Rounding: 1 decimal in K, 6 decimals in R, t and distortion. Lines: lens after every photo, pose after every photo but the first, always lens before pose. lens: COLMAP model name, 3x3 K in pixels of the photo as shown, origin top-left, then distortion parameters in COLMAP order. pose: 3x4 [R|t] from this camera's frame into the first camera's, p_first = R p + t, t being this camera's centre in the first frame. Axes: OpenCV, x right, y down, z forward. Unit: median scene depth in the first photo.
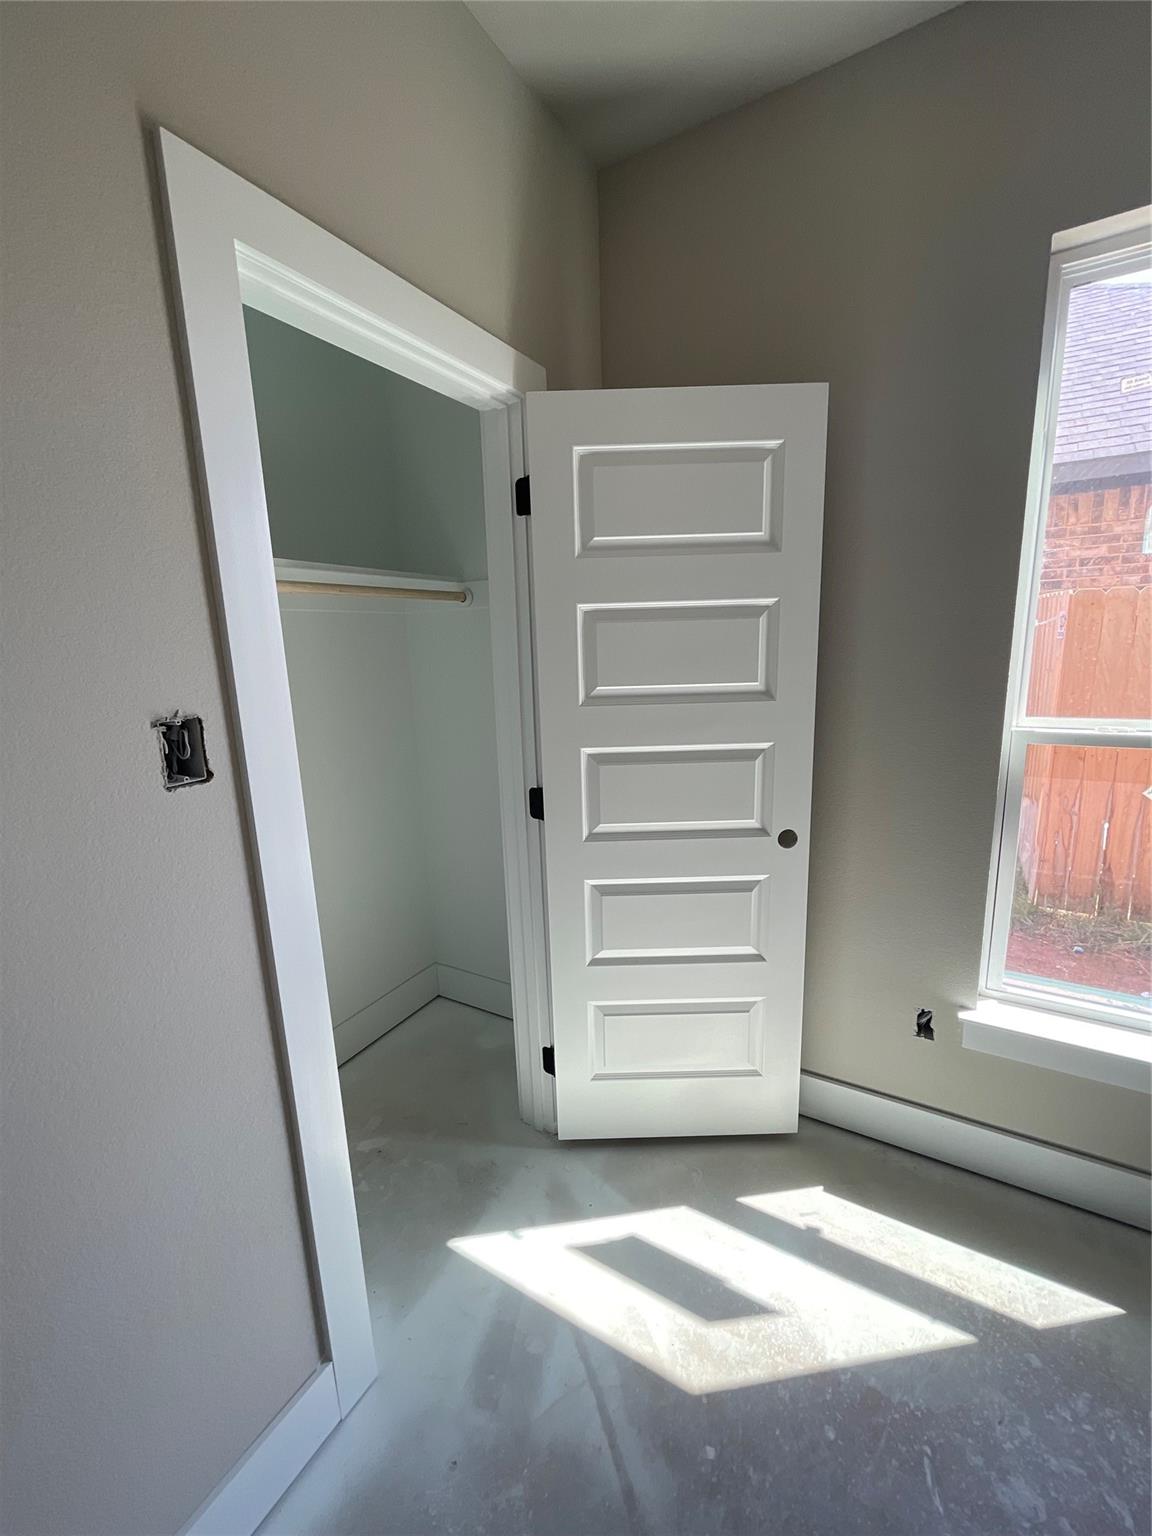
lens RADIAL K [[617.5, 0, 577.7], [0, 617.5, 766.9], [0, 0, 1]] dist [-0.003772, 0.000130]
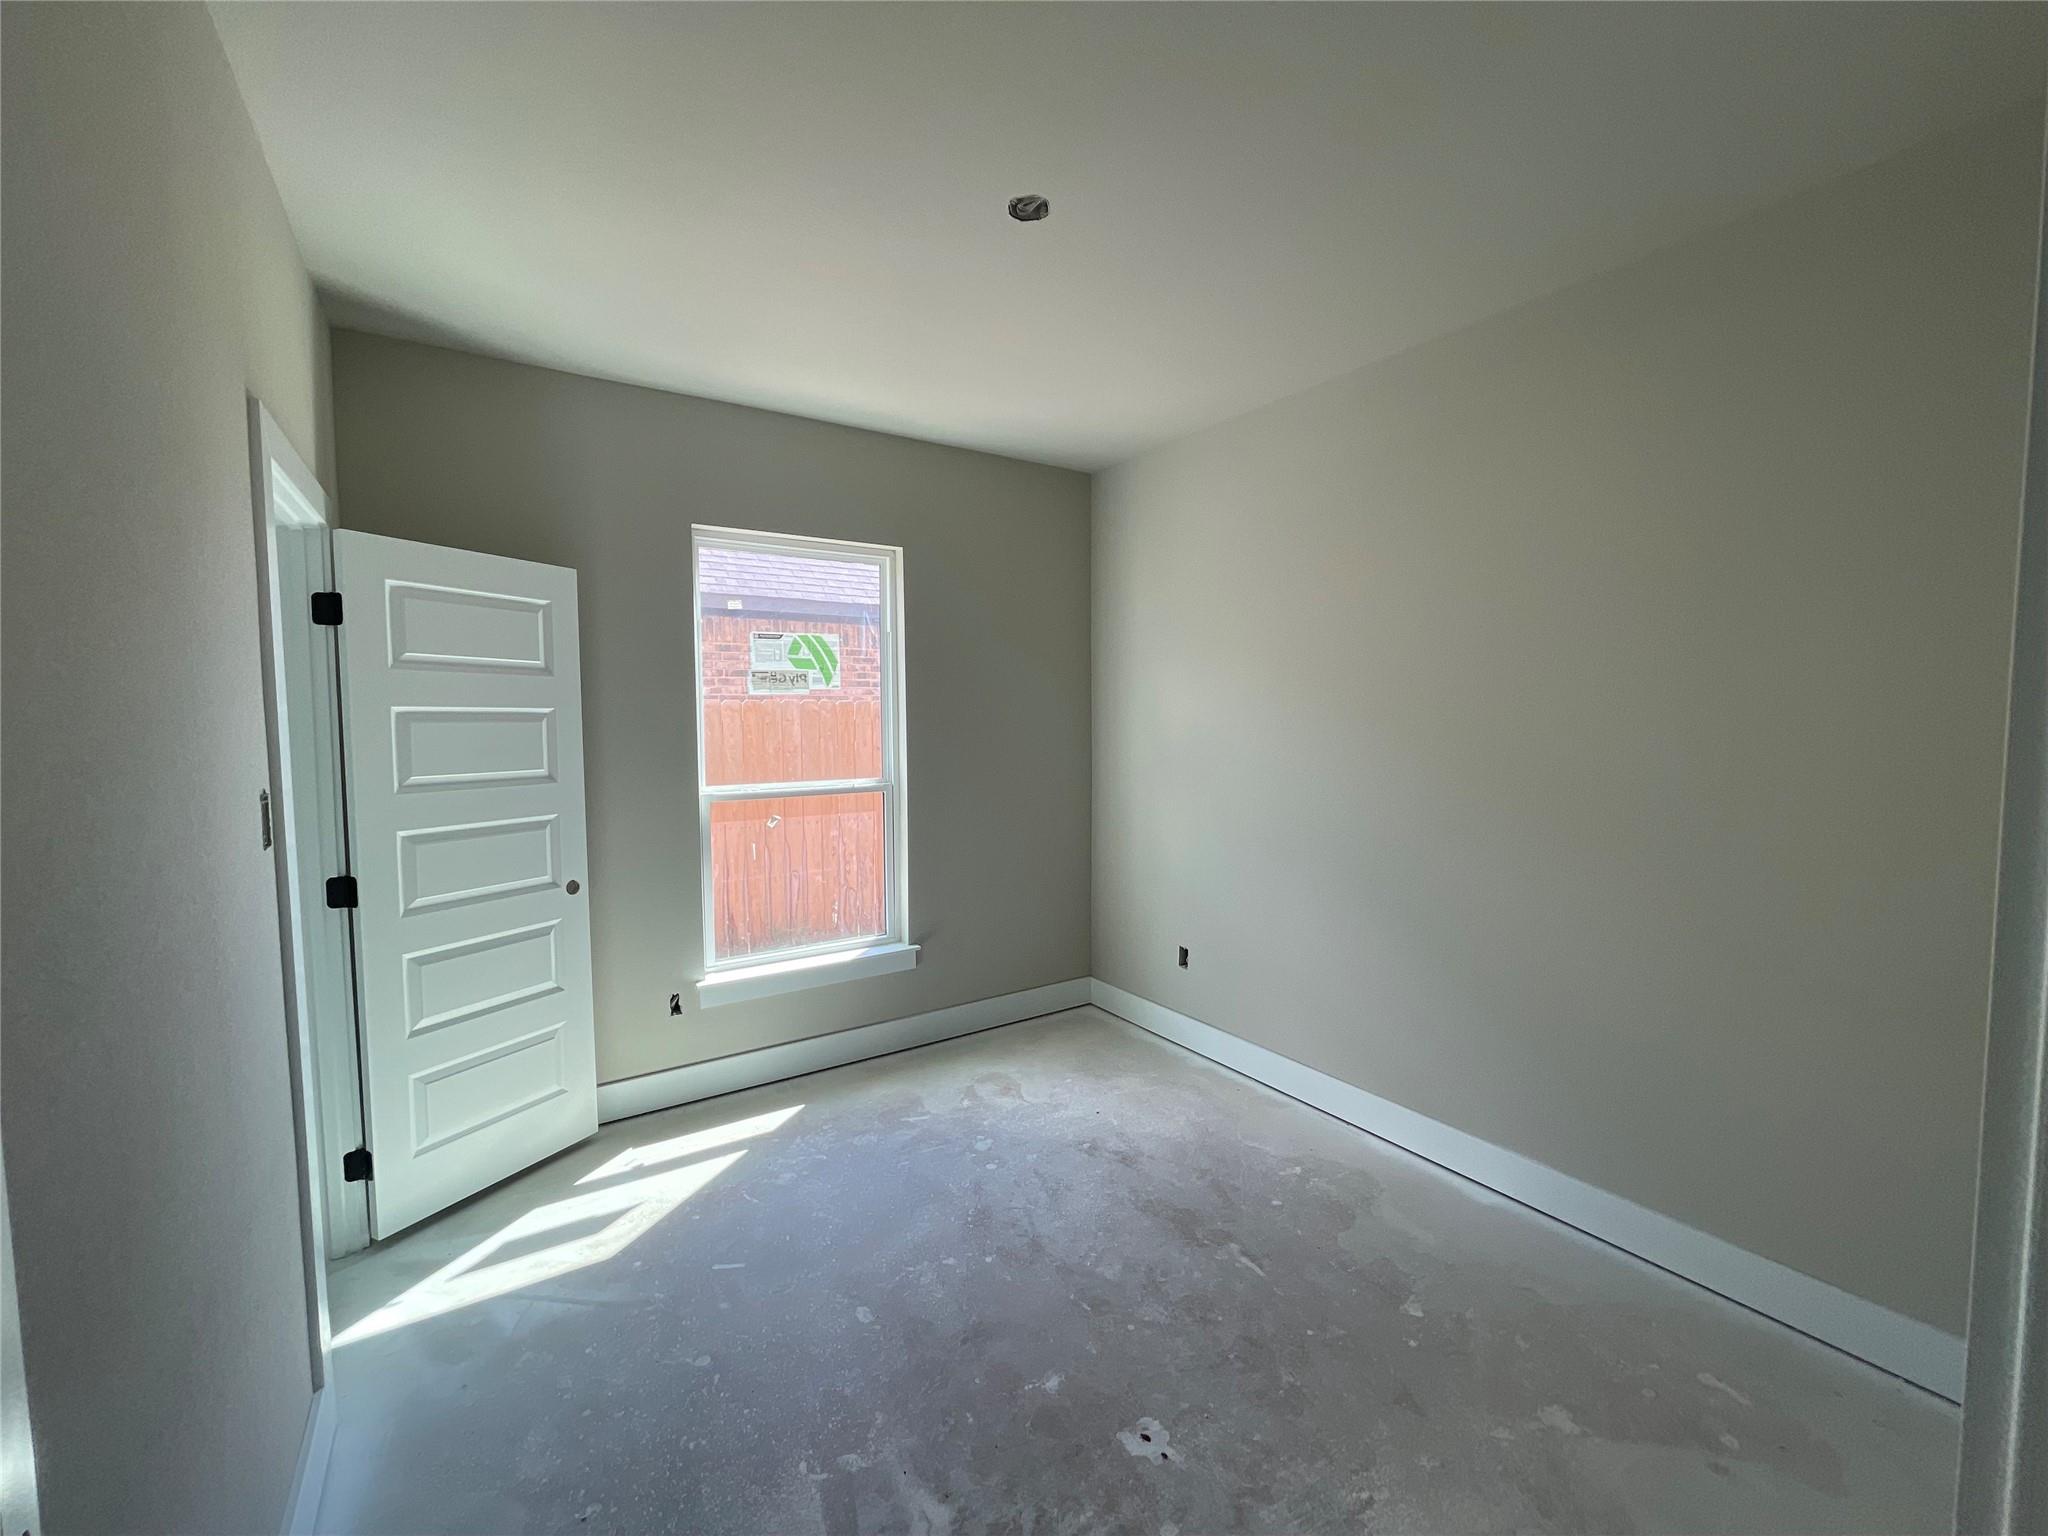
lens RADIAL K [[823.3, 0, 1013.3], [0, 823.3, 771.4], [0, 0, 1]] dist [-0.003772, 0.000130]
pose [[0.449991, -0.027619, 0.892606, -0.833499], [0.161213, 0.985613, -0.050776, 0.119740], [-0.878361, 0.166748, 0.447969, -0.678985]]
